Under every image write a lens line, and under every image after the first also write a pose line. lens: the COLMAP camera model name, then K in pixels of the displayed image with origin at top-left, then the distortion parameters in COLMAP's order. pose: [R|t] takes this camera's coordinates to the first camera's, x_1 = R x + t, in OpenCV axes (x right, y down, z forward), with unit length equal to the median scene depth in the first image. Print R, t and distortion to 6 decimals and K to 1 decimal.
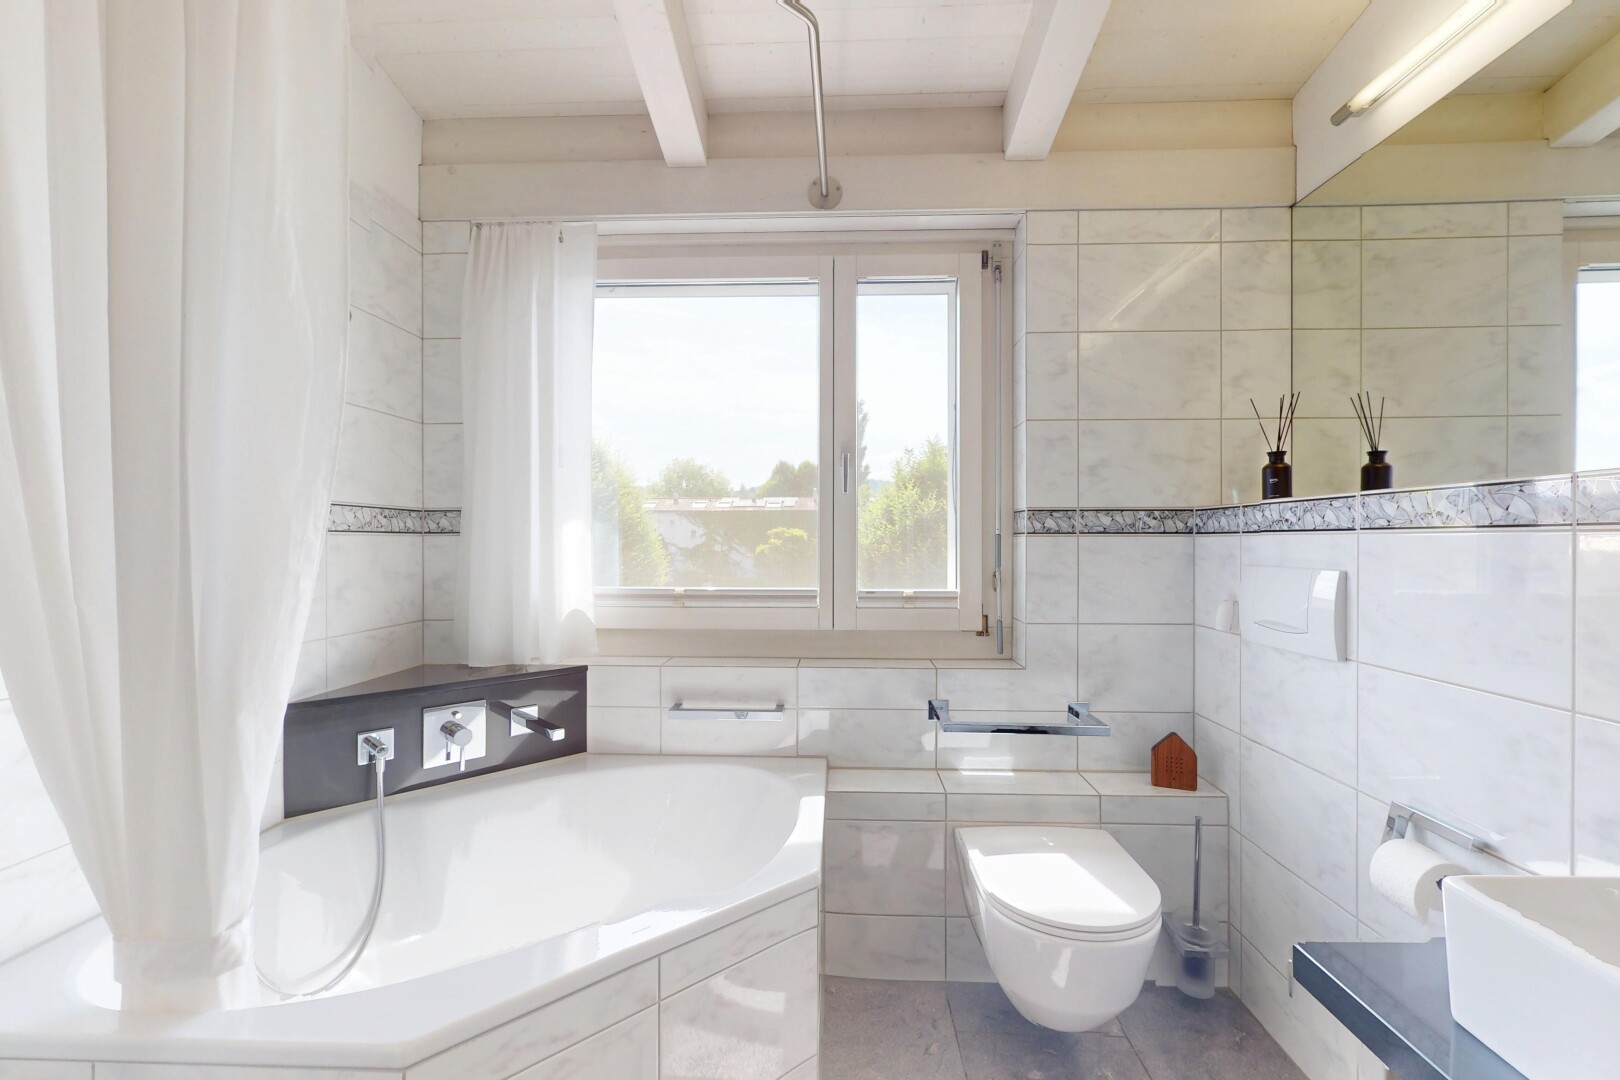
lens RADIAL K [[705.3, 0, 810.0], [0, 705.3, 540.0], [0, 0, 1]] dist [0.002560, 0.000063]
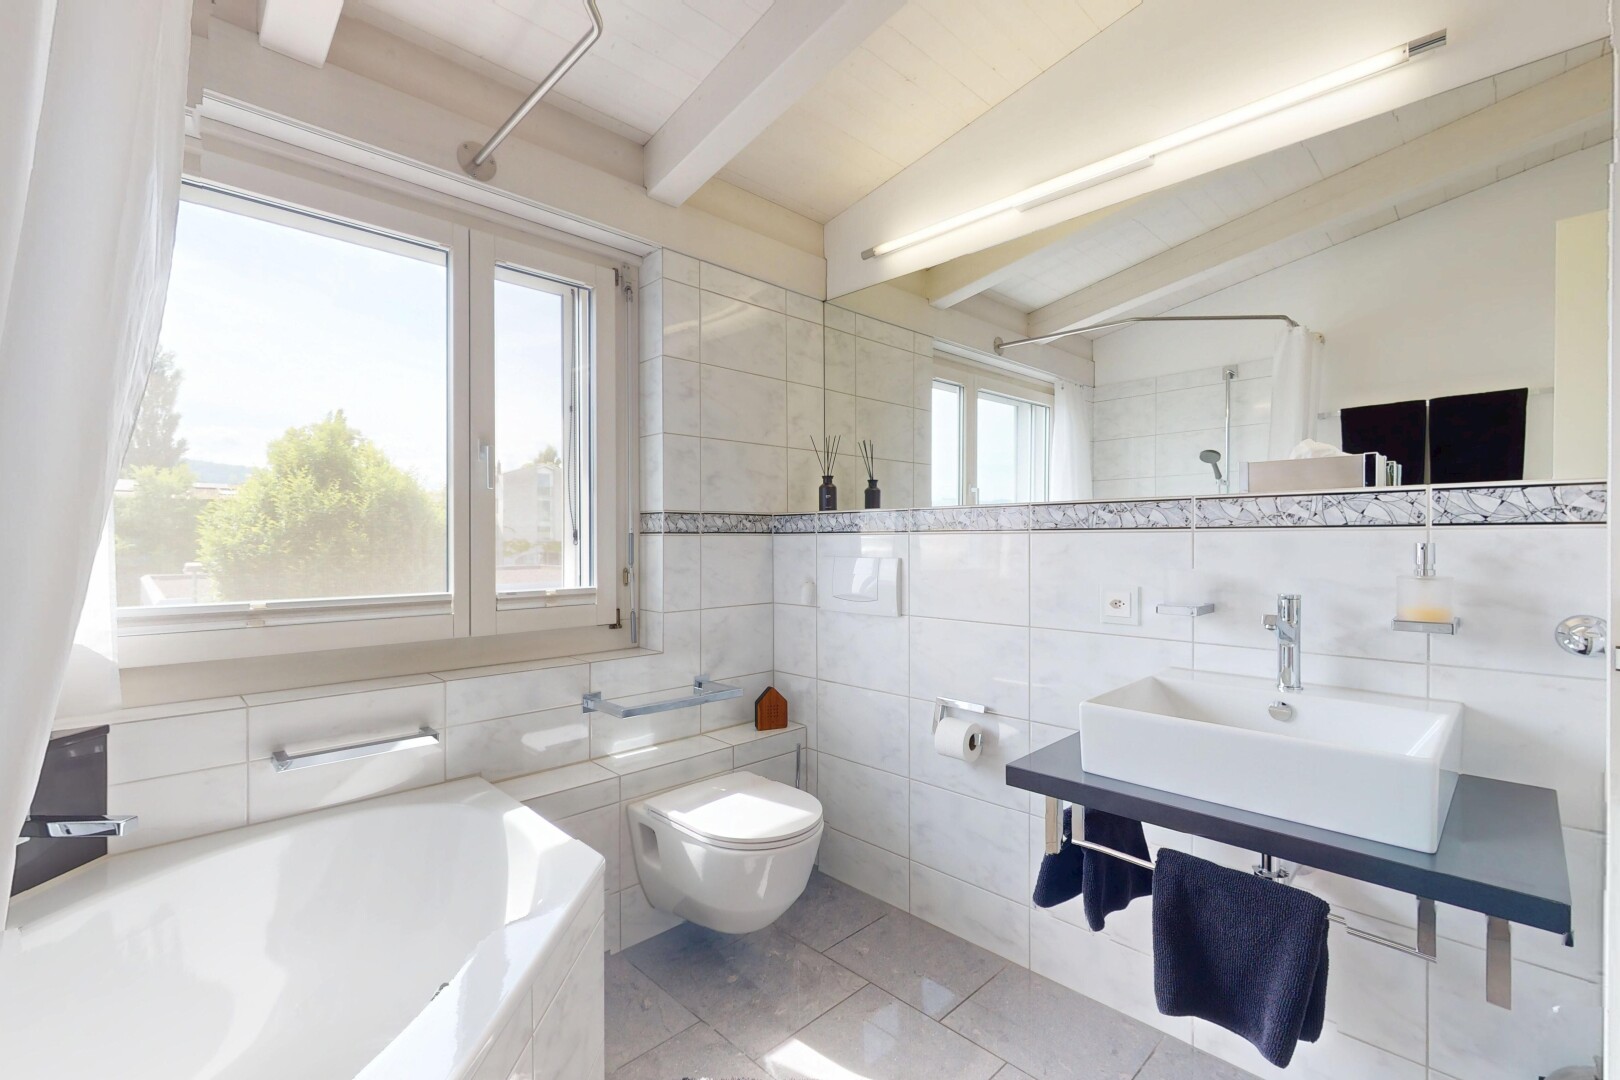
lens RADIAL K [[706.3, 0, 810.0], [0, 706.3, 540.0], [0, 0, 1]] dist [-0.000609, 0.000039]
pose [[0.686578, -0.001980, 0.727053, -0.355489], [0.000788, 0.999998, 0.001979, 0.000226], [-0.727055, -0.000786, 0.686578, 0.052965]]
